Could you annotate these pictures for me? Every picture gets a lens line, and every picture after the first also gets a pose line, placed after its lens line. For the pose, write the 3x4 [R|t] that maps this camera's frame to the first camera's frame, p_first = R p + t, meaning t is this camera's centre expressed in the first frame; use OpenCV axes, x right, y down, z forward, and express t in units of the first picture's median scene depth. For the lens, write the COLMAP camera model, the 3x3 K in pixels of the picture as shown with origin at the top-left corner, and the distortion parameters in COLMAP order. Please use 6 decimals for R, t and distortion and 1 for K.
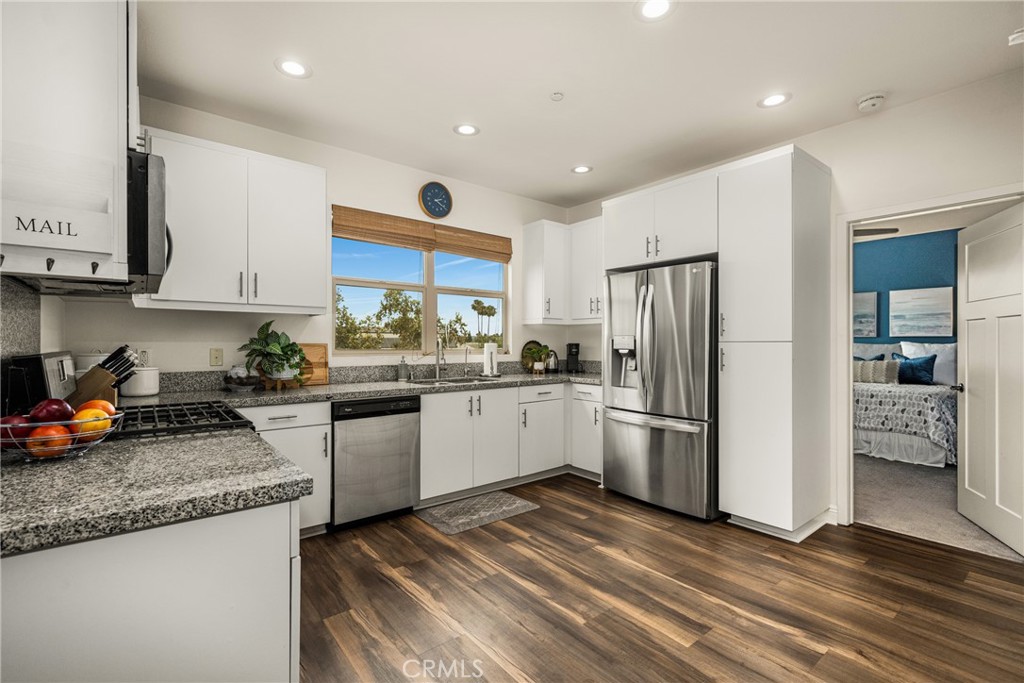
lens RADIAL K [[460.5, 0, 510.0], [0, 460.5, 337.8], [0, 0, 1]] dist [0.001746, -0.000002]
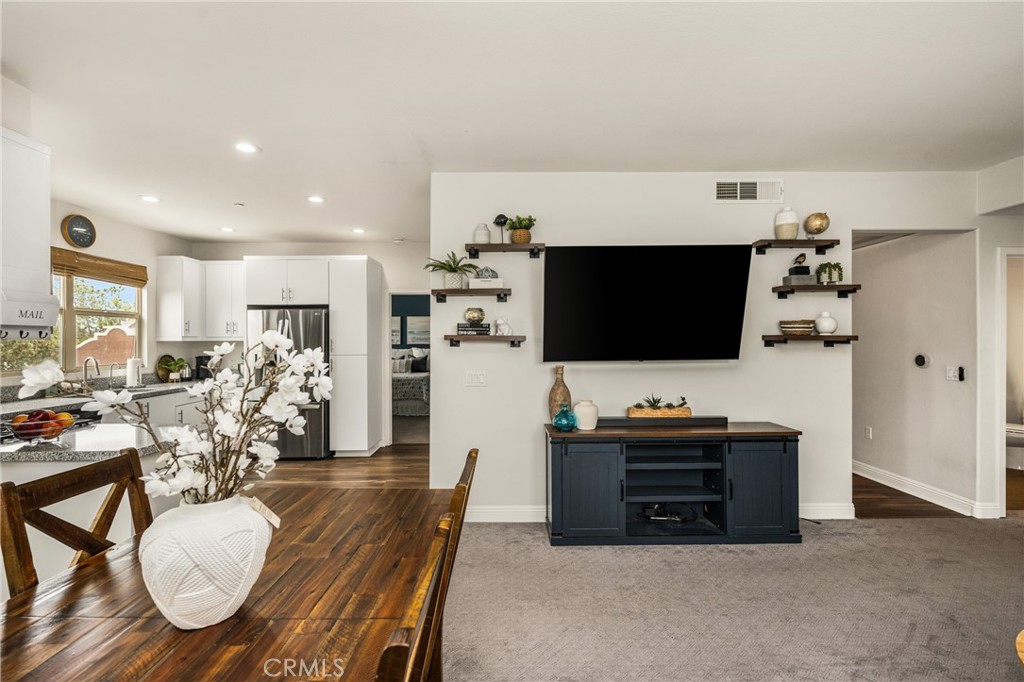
lens RADIAL K [[459.6, 0, 512.0], [0, 459.6, 341.0], [0, 0, 1]] dist [-0.000664, -0.000094]
pose [[0.613103, -0.005464, 0.789984, -0.399618], [-0.003034, 0.999952, 0.009271, -0.050196], [-0.789997, -0.008081, 0.613057, -0.495575]]
